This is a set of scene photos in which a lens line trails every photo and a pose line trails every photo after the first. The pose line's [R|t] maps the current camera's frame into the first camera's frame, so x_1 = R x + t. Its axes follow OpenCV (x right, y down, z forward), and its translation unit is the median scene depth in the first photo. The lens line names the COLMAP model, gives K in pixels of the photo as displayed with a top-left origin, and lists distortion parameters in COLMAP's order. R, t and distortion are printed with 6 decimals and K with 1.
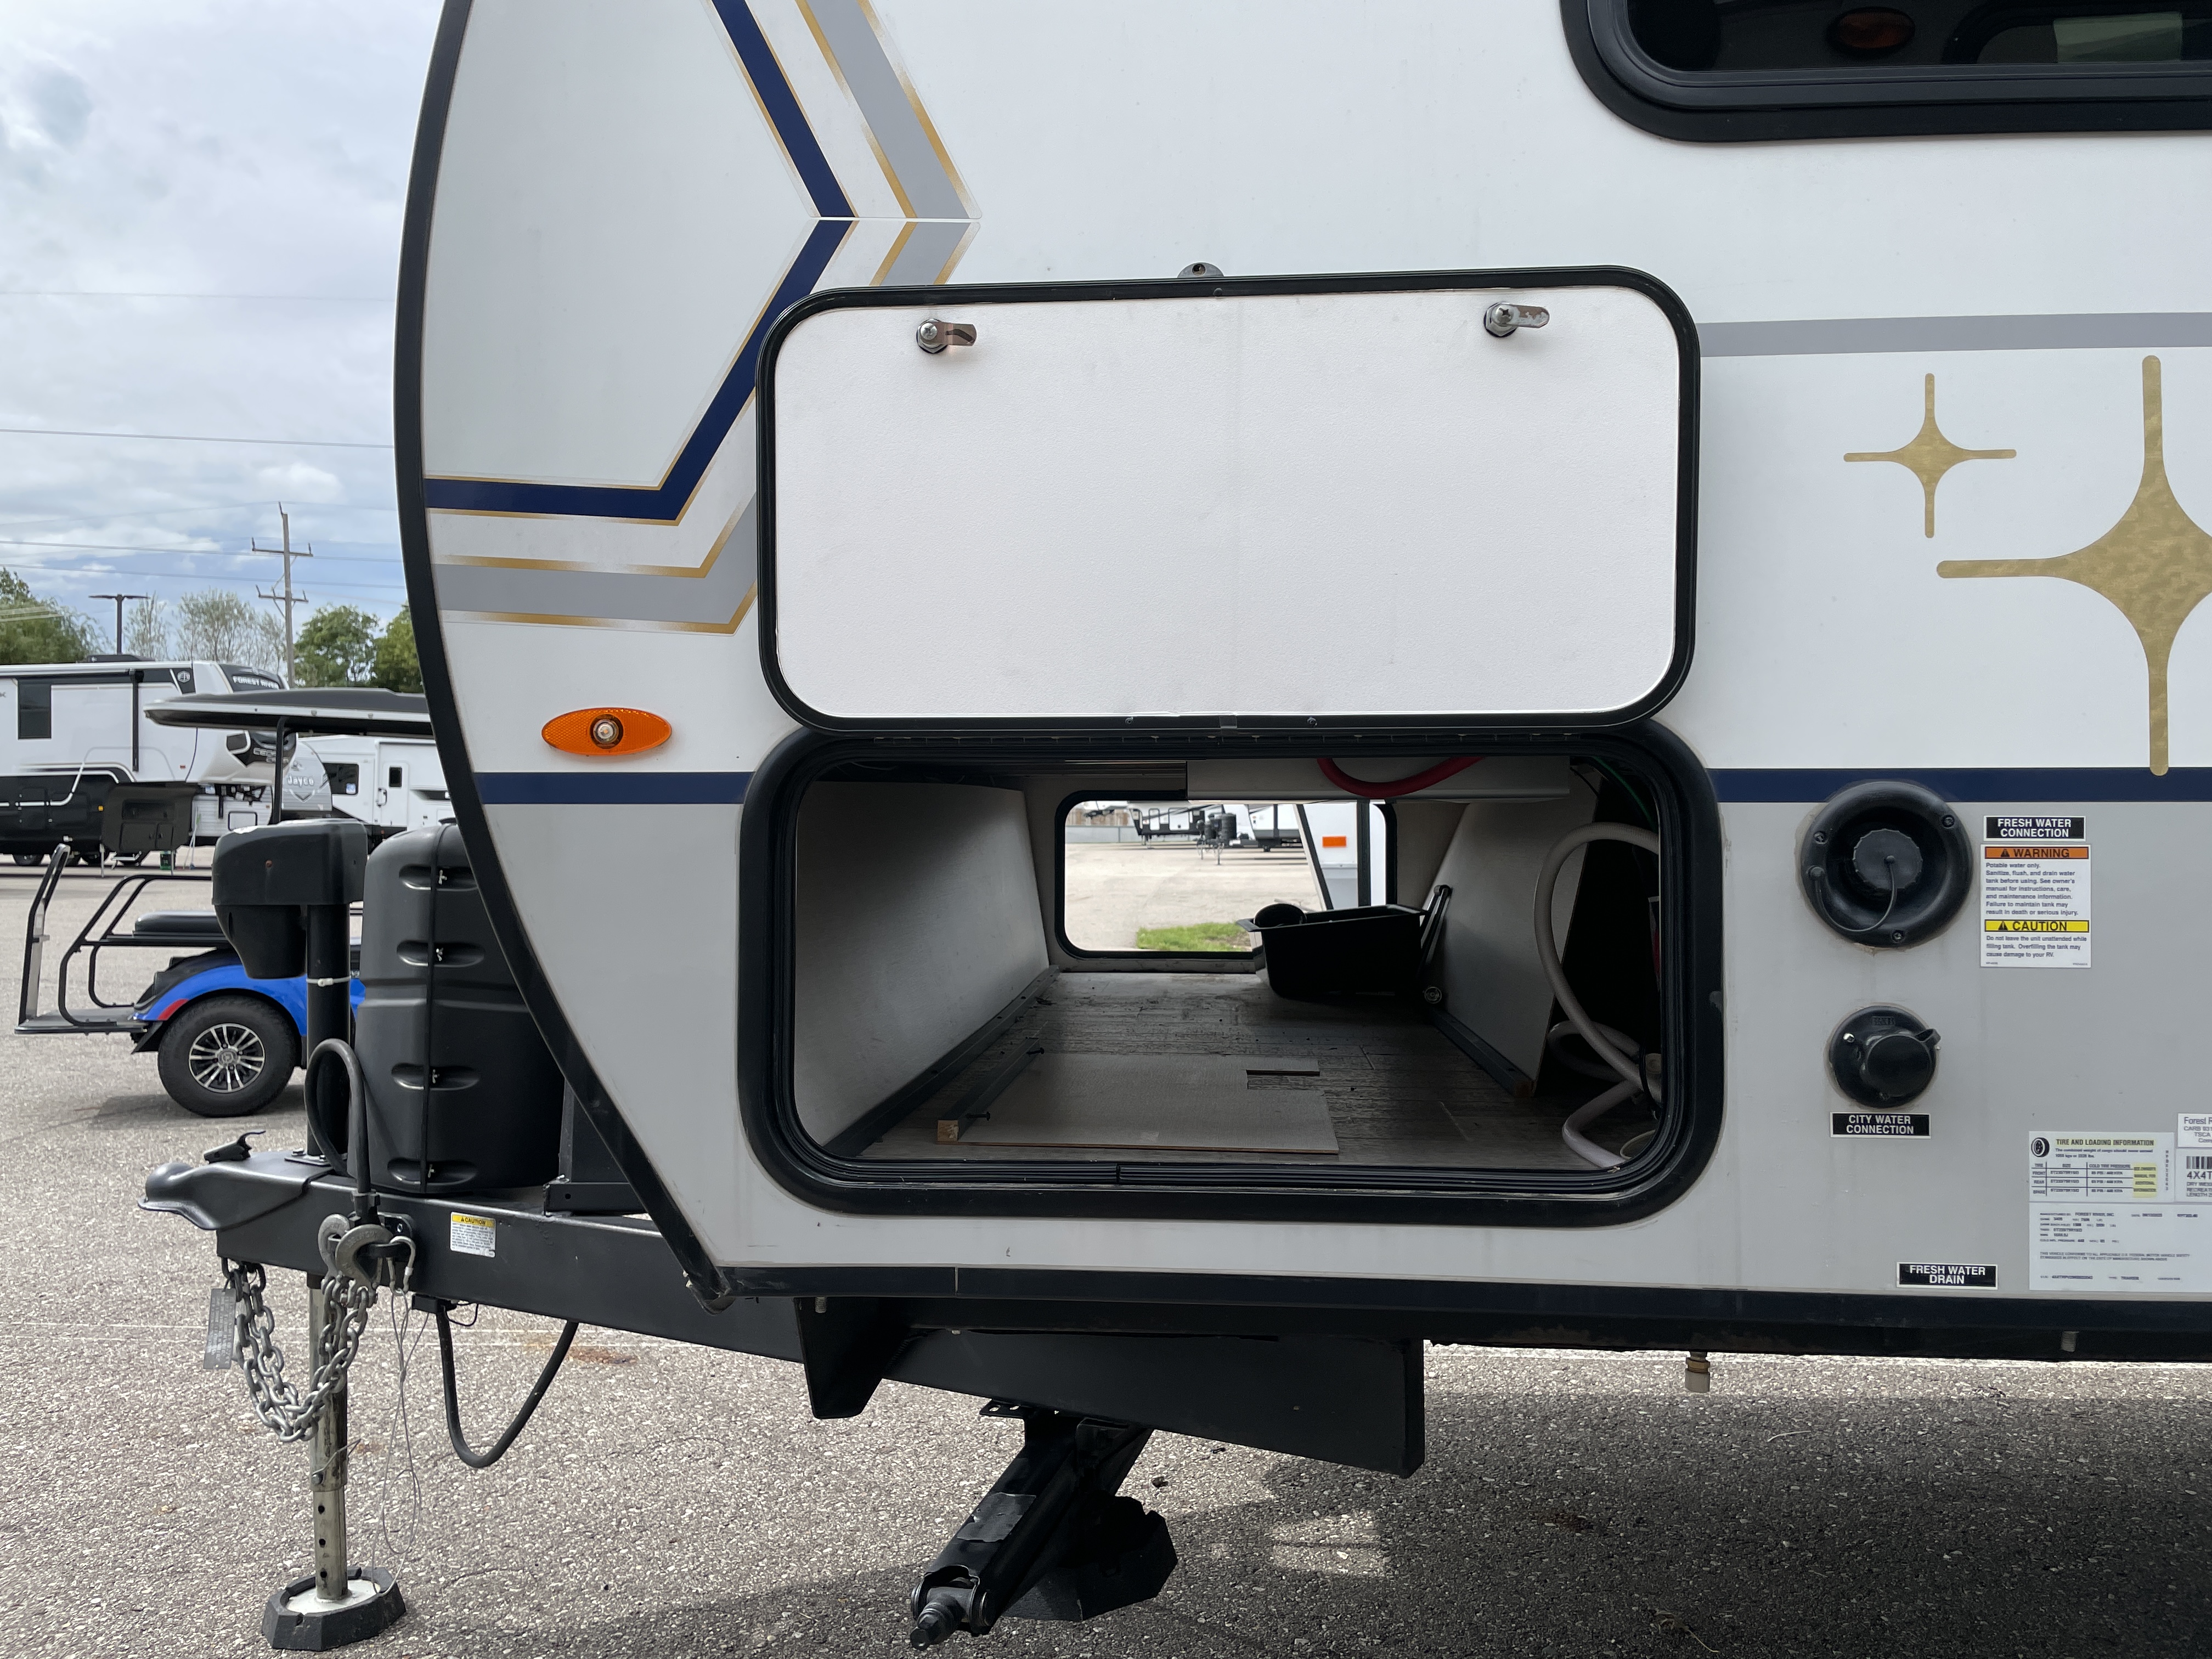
lens RADIAL K [[1690.2, 0, 1104.1], [0, 1690.2, 823.3], [0, 0, 1]] dist [0.069999, -0.092381]
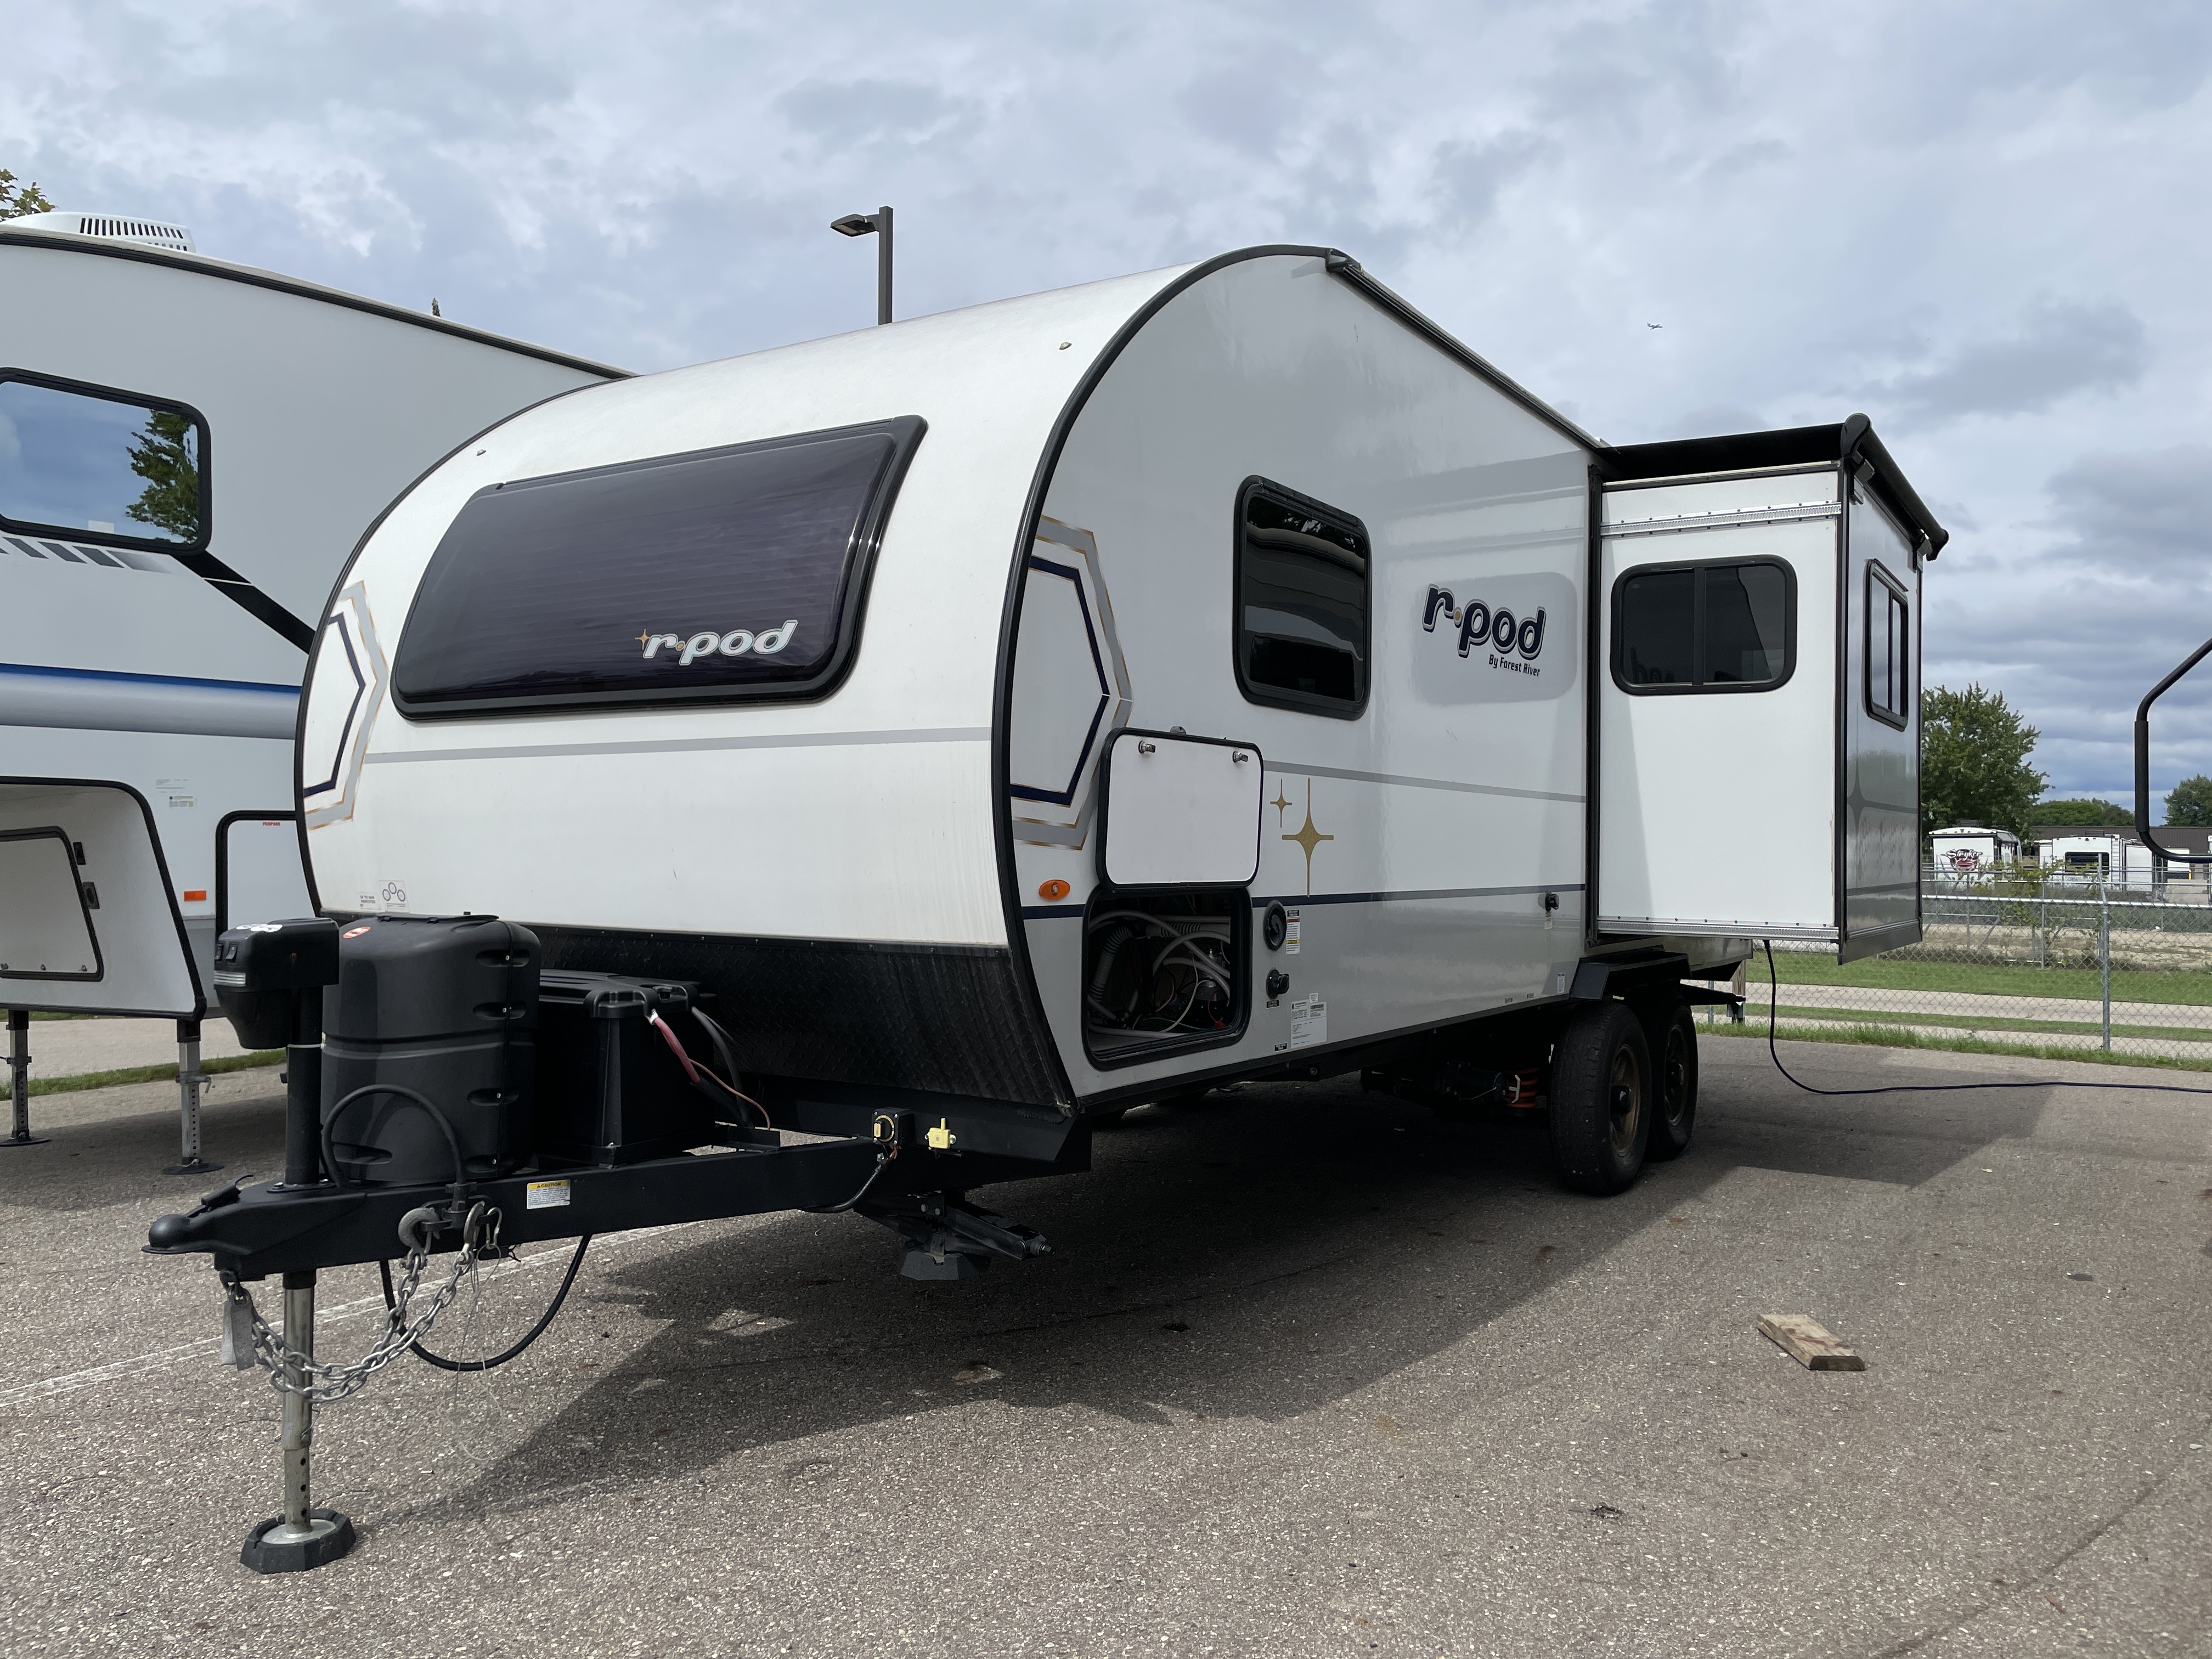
lens RADIAL K [[1690.2, 0, 1107.2], [0, 1690.2, 835.6], [0, 0, 1]] dist [0.069999, -0.092381]
pose [[0.465535, 0.009978, 0.884973, -2.438423], [-0.010414, 0.999929, -0.005796, -0.118682], [-0.884968, -0.006517, 0.465606, -0.221750]]
